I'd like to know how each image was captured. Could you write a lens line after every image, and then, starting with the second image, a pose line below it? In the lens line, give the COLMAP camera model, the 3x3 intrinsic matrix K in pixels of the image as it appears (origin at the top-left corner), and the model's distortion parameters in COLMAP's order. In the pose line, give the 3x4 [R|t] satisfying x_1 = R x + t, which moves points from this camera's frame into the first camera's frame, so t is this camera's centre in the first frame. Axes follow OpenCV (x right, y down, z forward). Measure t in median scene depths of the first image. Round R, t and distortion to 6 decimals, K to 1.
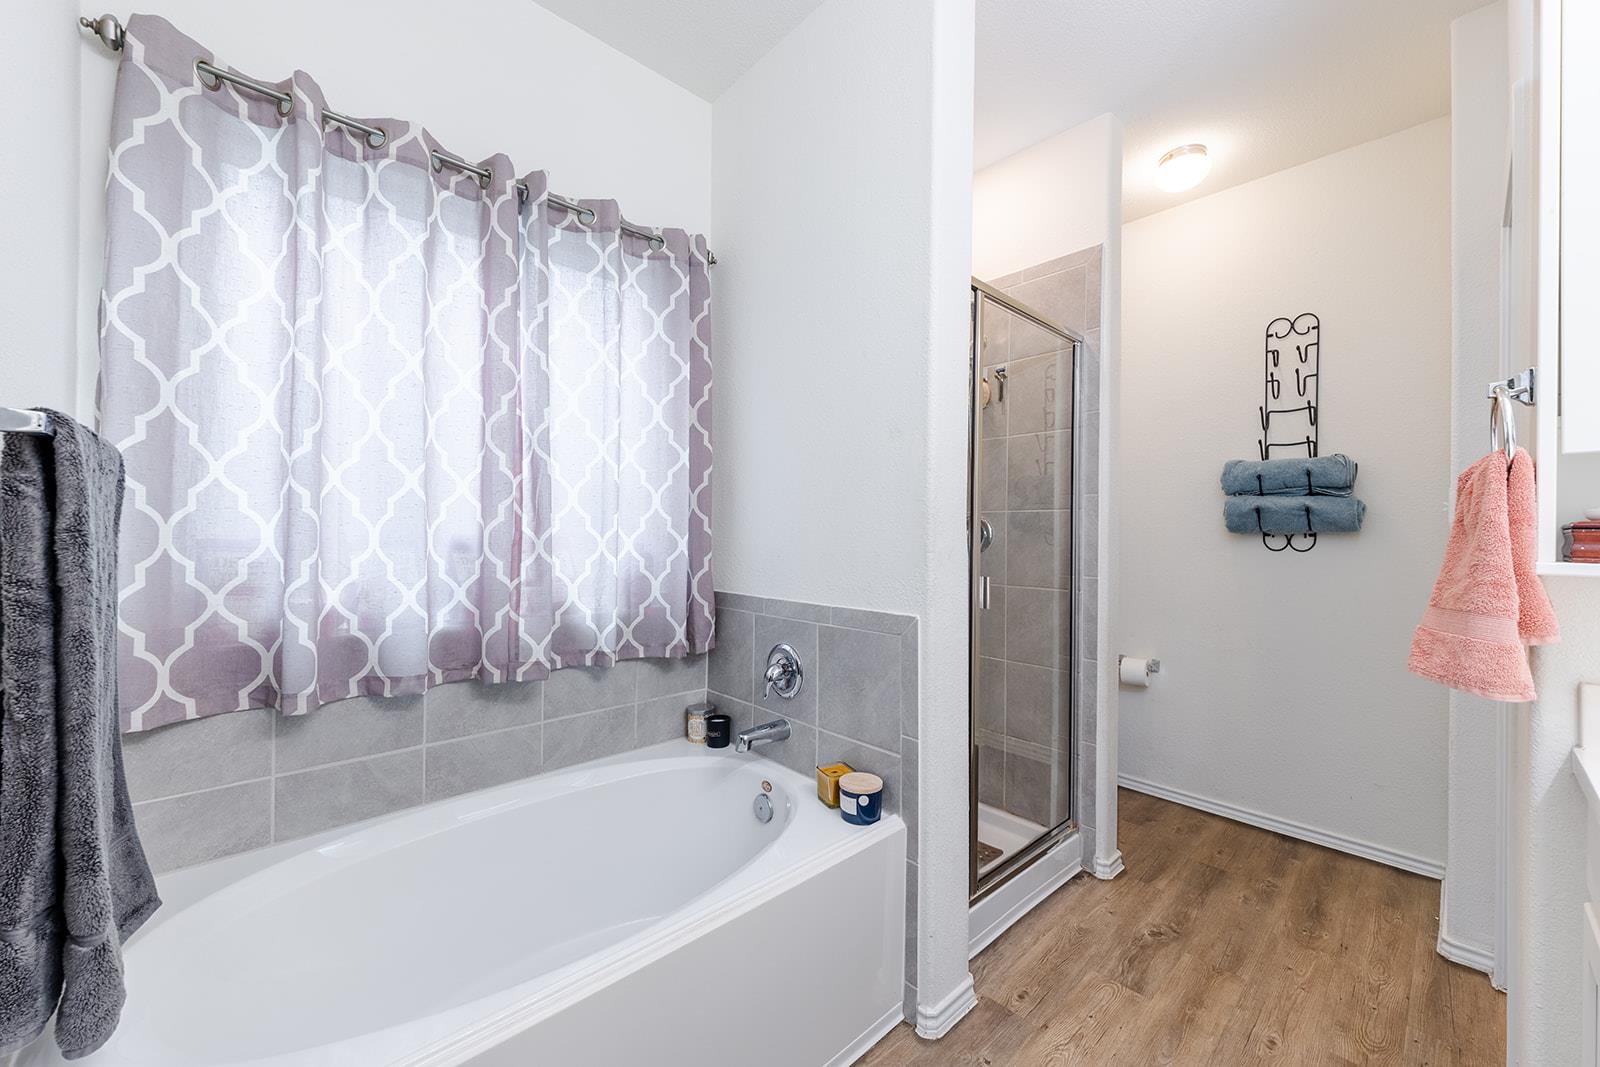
lens RADIAL K [[618.9, 0, 803.4], [0, 618.9, 529.5], [0, 0, 1]] dist [-0.001227, -0.000039]
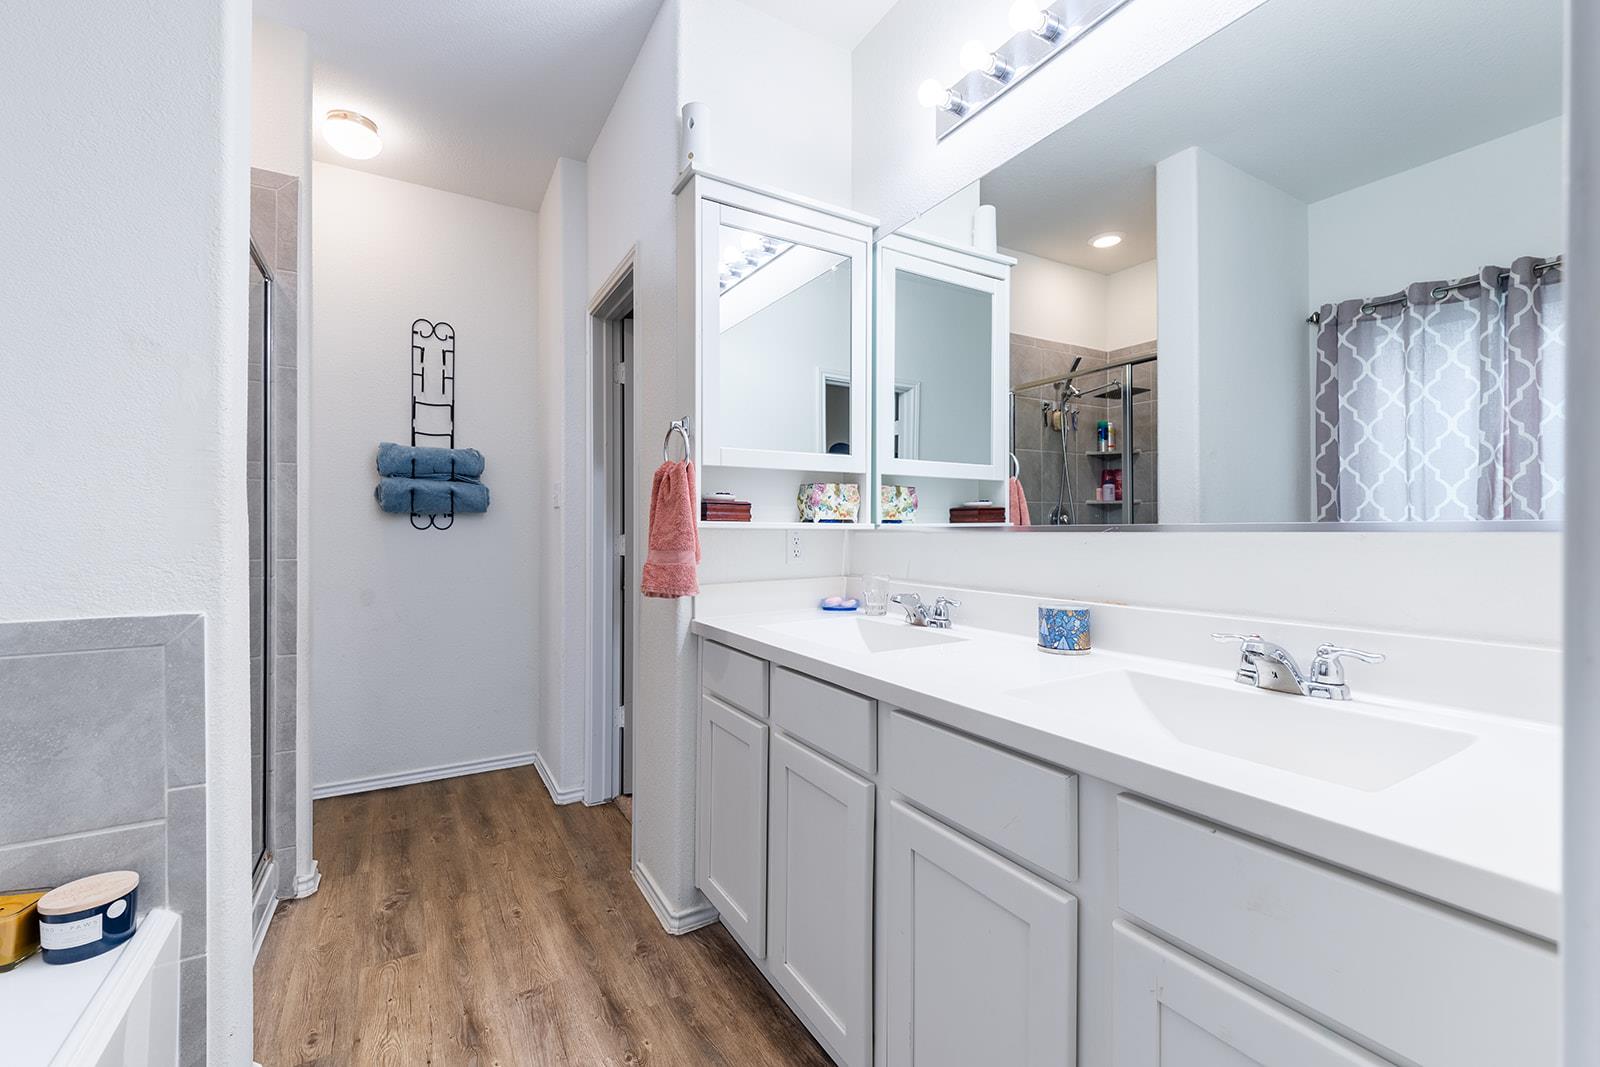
lens RADIAL K [[651.8, 0, 801.1], [0, 651.8, 531.4], [0, 0, 1]] dist [-0.003643, -0.000738]
pose [[0.212481, -0.014394, 0.977059, -0.270983], [-0.003975, 0.999870, 0.015594, 0.020511], [-0.977157, -0.007198, 0.212396, 0.106911]]
